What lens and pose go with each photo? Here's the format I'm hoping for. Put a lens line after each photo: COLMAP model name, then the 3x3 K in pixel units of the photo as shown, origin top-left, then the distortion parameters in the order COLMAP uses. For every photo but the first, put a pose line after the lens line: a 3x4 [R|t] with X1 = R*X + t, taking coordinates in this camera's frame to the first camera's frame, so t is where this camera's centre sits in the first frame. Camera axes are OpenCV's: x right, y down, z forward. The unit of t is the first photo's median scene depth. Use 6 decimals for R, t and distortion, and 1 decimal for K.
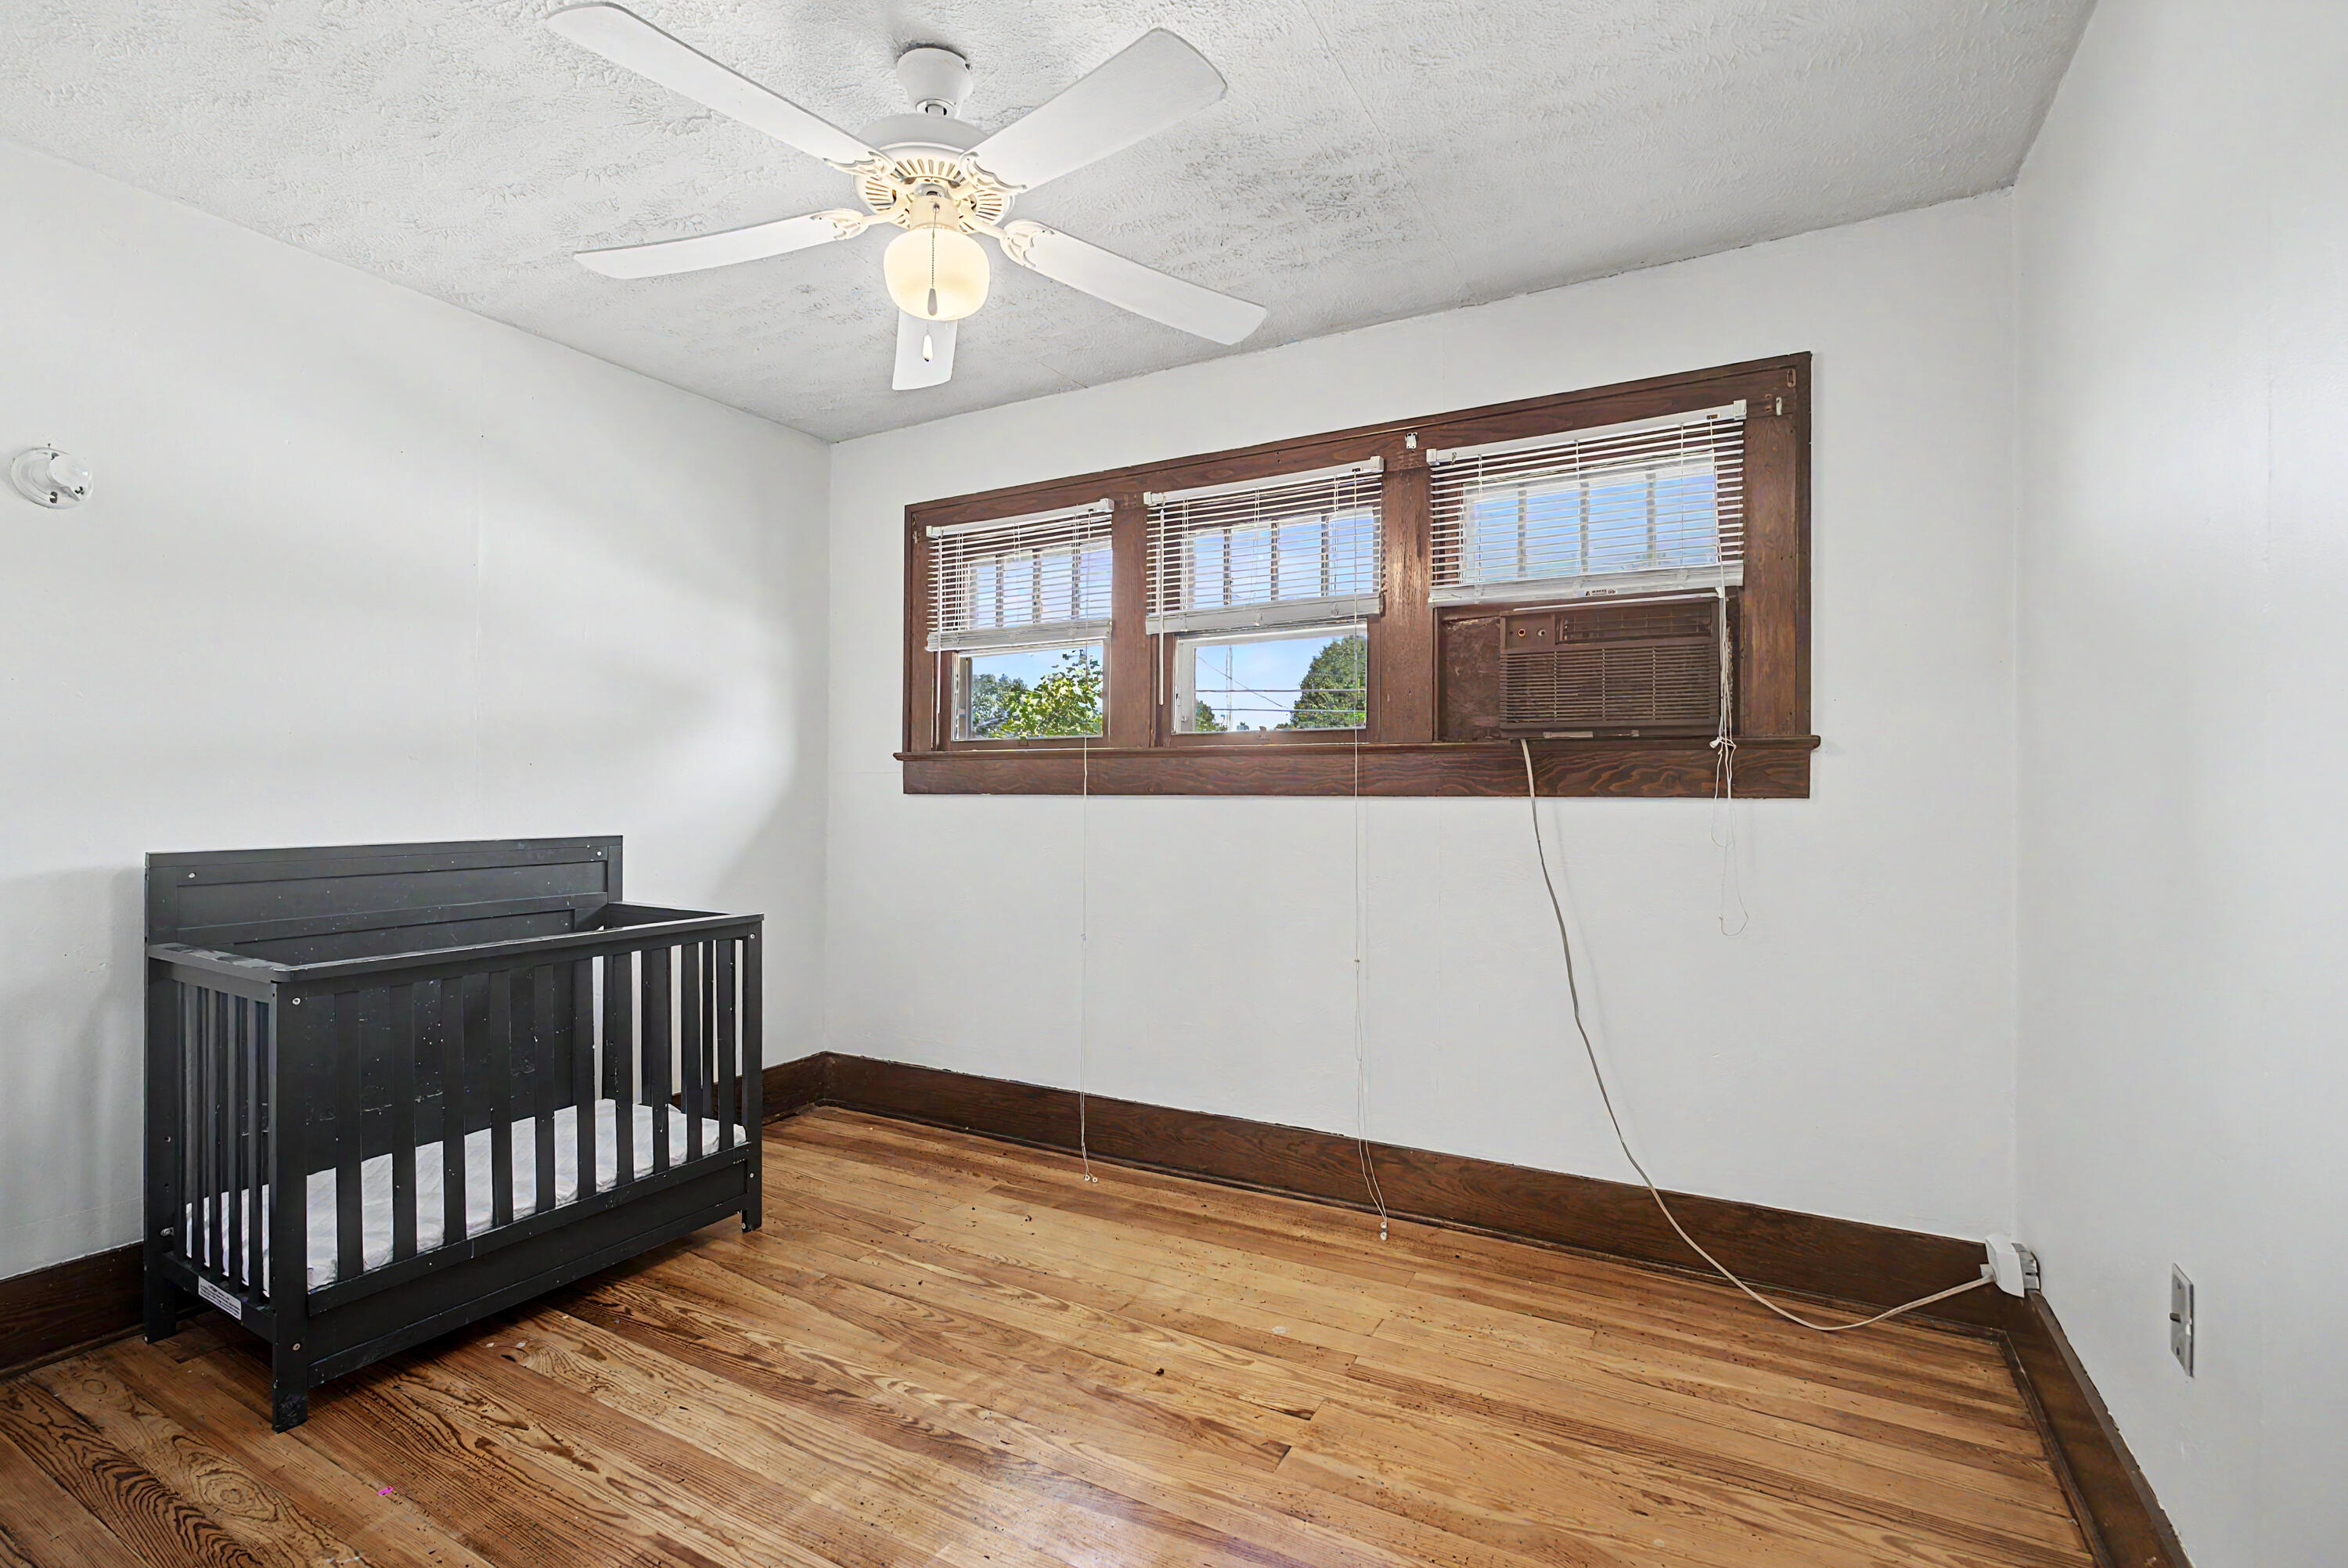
lens RADIAL K [[1054.6, 0, 1168.4], [0, 1054.6, 782.4], [0, 0, 1]] dist [-0.014129, 0.003409]
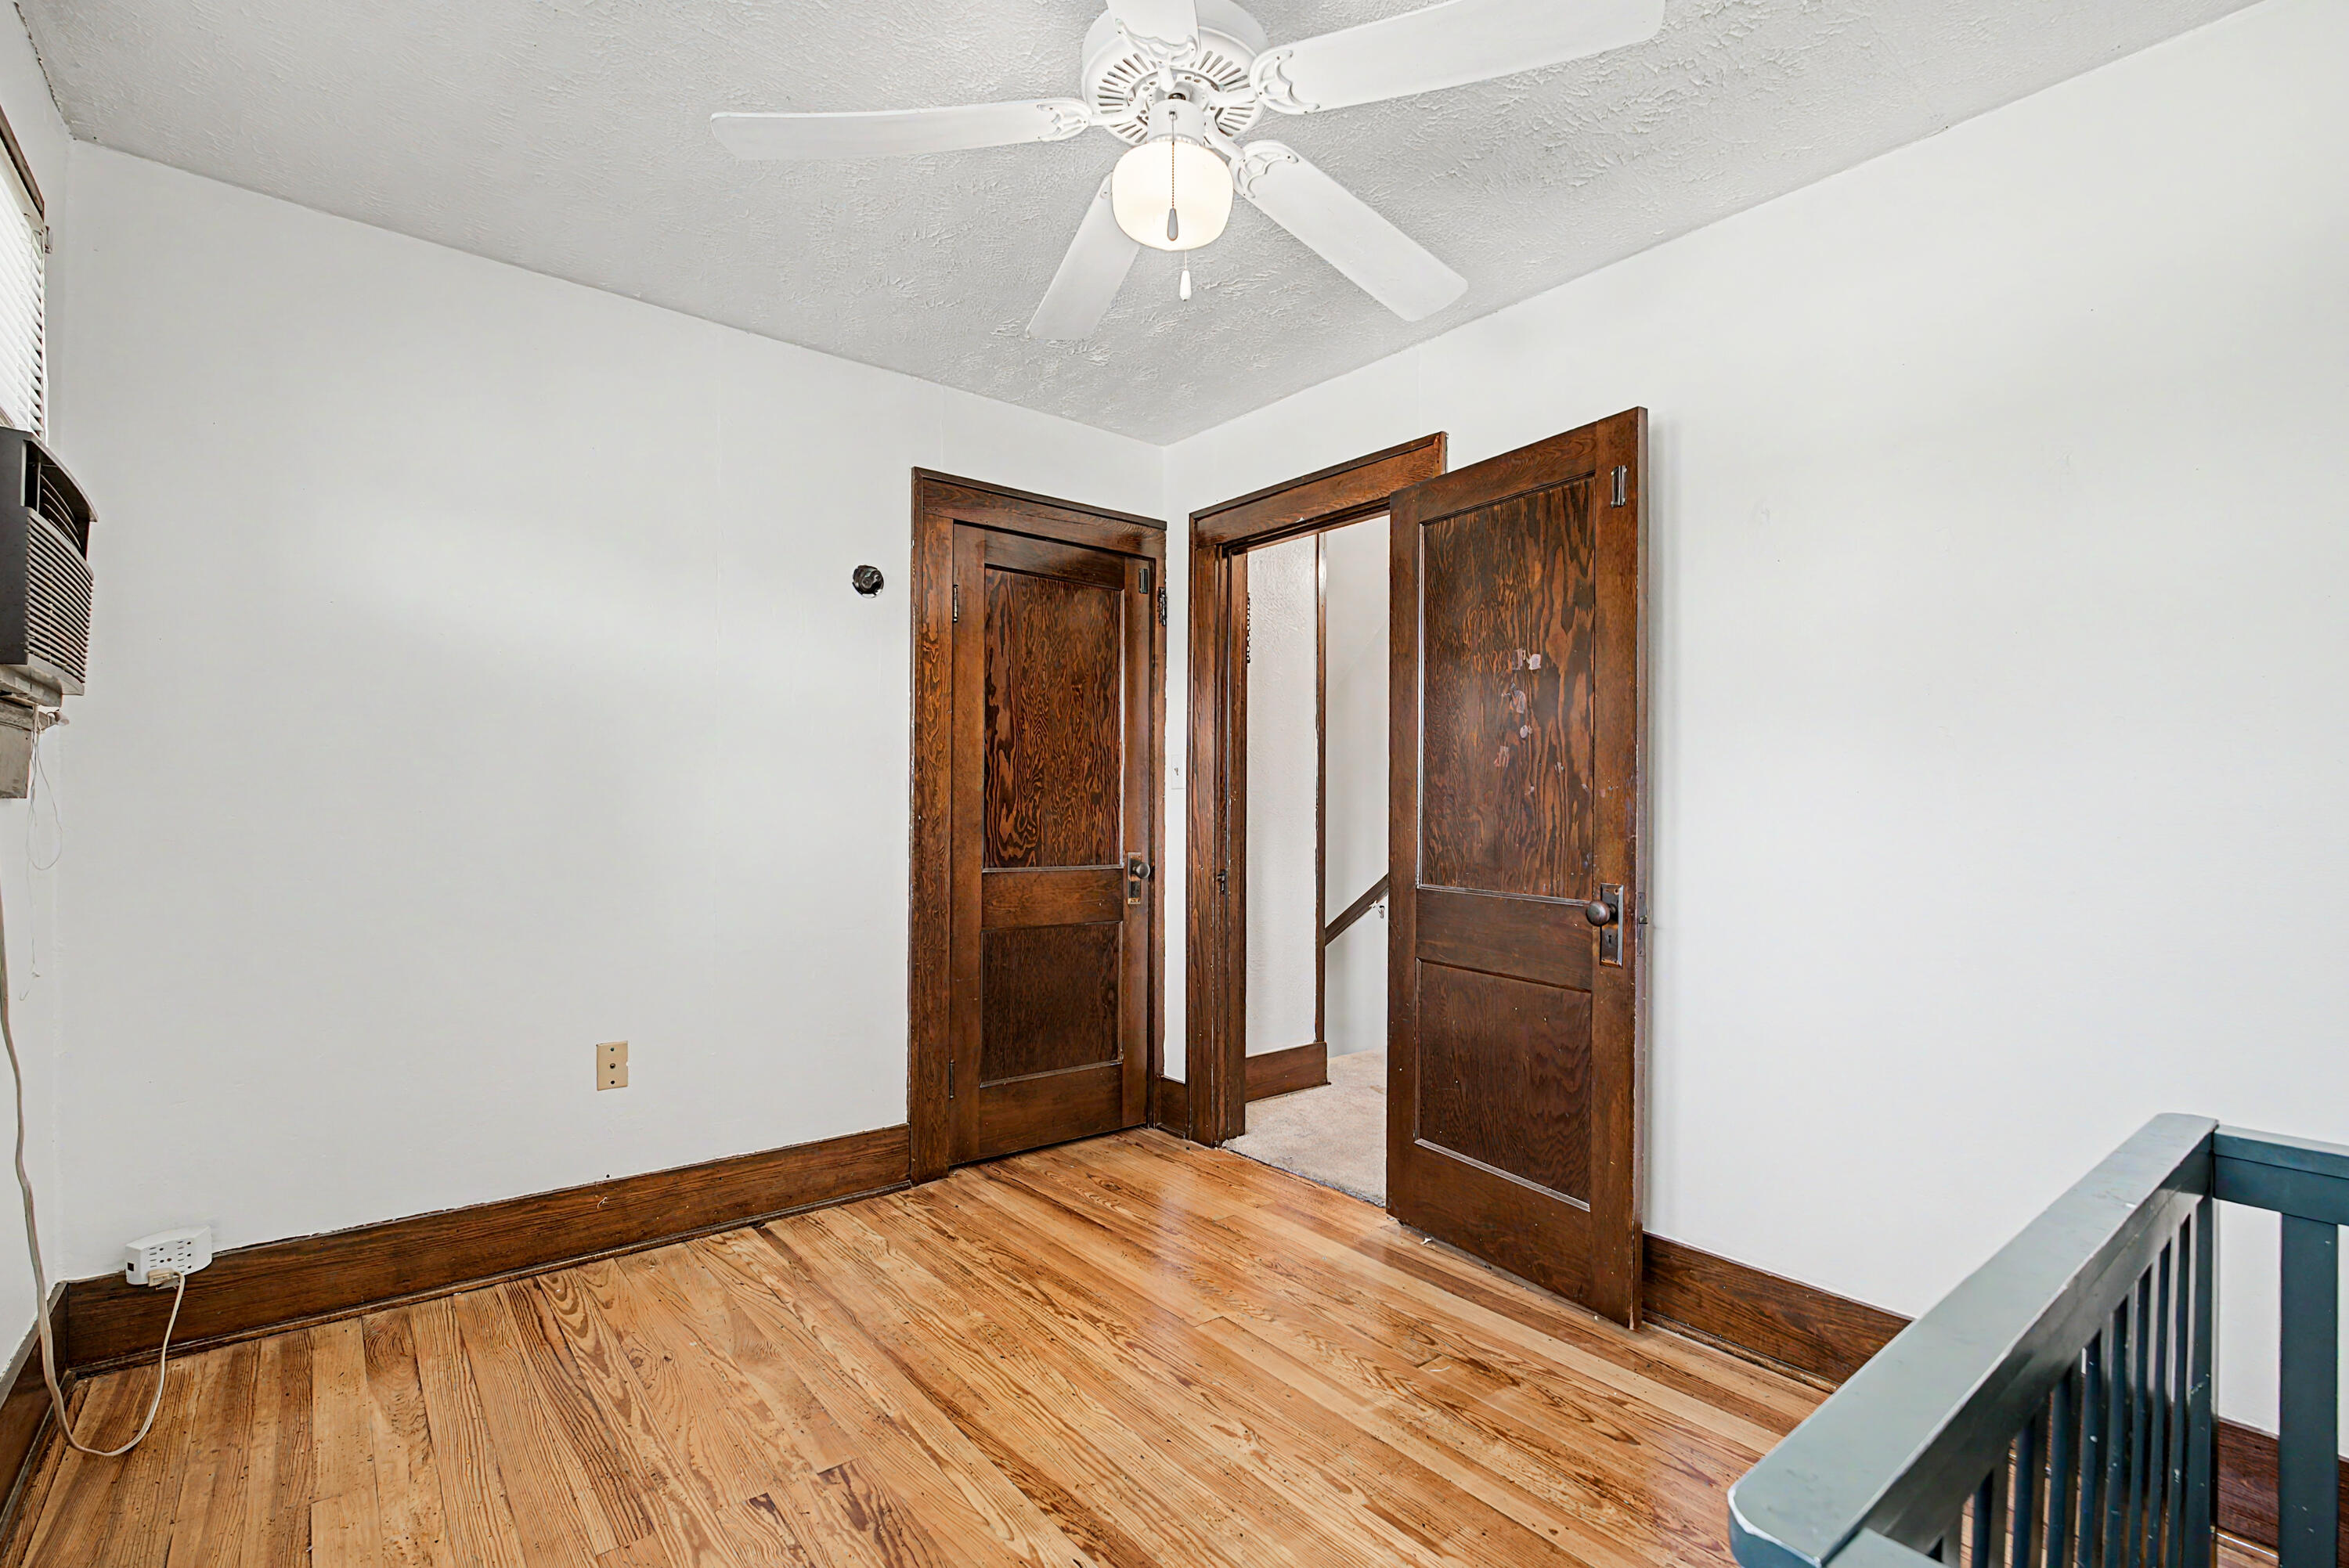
lens RADIAL K [[1055.1, 0, 1168.9], [0, 1055.1, 796.2], [0, 0, 1]] dist [-0.014129, 0.003409]
pose [[-0.923962, -0.010227, 0.382348, -0.546863], [-0.014679, 0.999854, -0.008729, 0.008523], [-0.382203, -0.013678, -0.923977, 1.776411]]
